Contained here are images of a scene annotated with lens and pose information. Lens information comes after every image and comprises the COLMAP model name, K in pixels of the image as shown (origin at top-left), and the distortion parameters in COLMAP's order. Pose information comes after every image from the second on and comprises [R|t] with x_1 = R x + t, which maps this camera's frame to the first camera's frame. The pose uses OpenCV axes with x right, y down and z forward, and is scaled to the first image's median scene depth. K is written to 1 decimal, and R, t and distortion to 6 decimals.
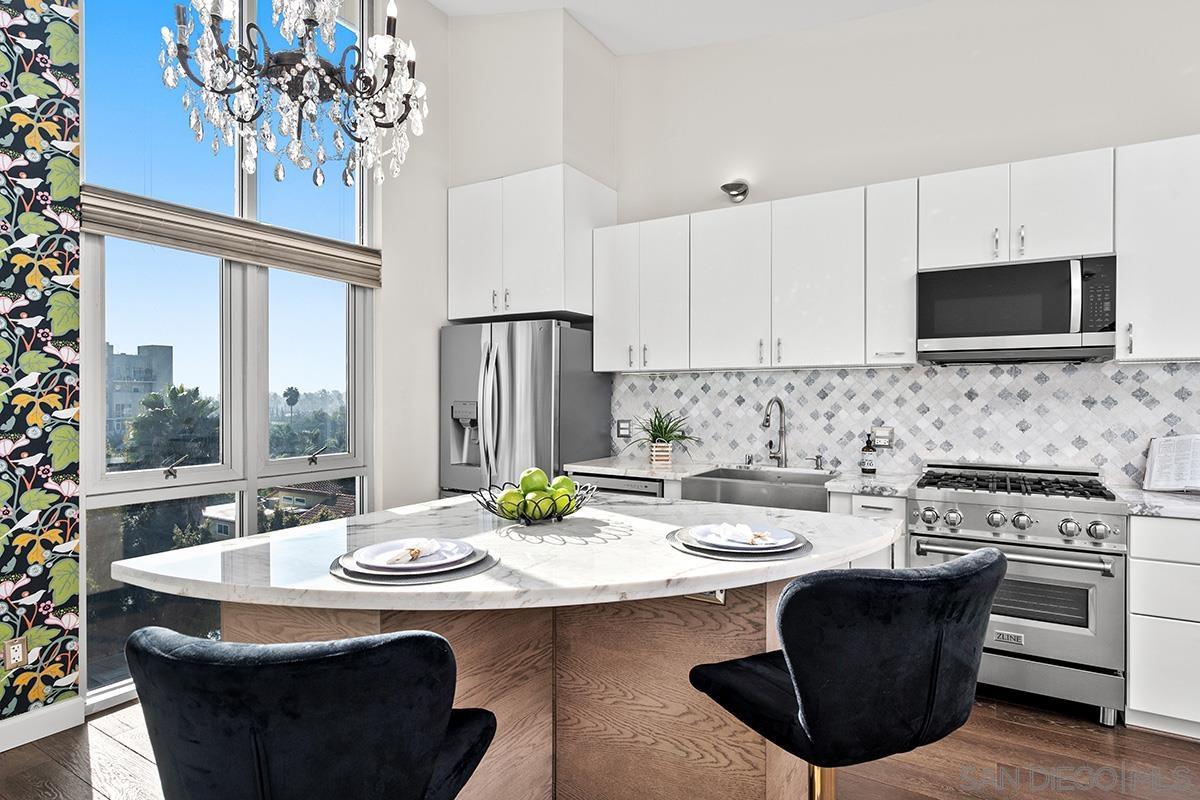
lens RADIAL K [[646.9, 0, 598.8], [0, 646.9, 397.0], [0, 0, 1]] dist [-0.000177, -0.000020]
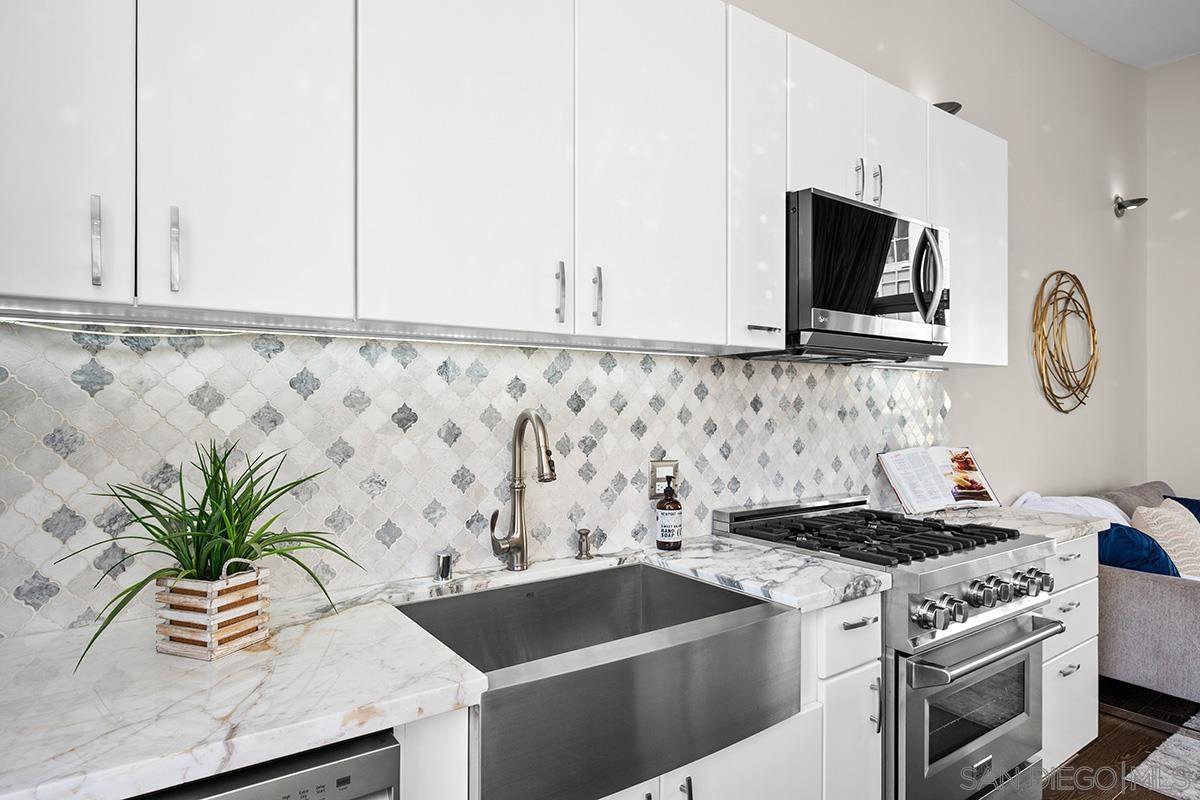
lens RADIAL K [[675.5, 0, 600.1], [0, 675.5, 406.9], [0, 0, 1]] dist [0.000091, -0.000083]
pose [[0.407624, 0.001506, 0.913148, -0.117196], [0.006001, 0.999973, -0.004328, 0.001496], [-0.913130, 0.007244, 0.407604, 0.812794]]
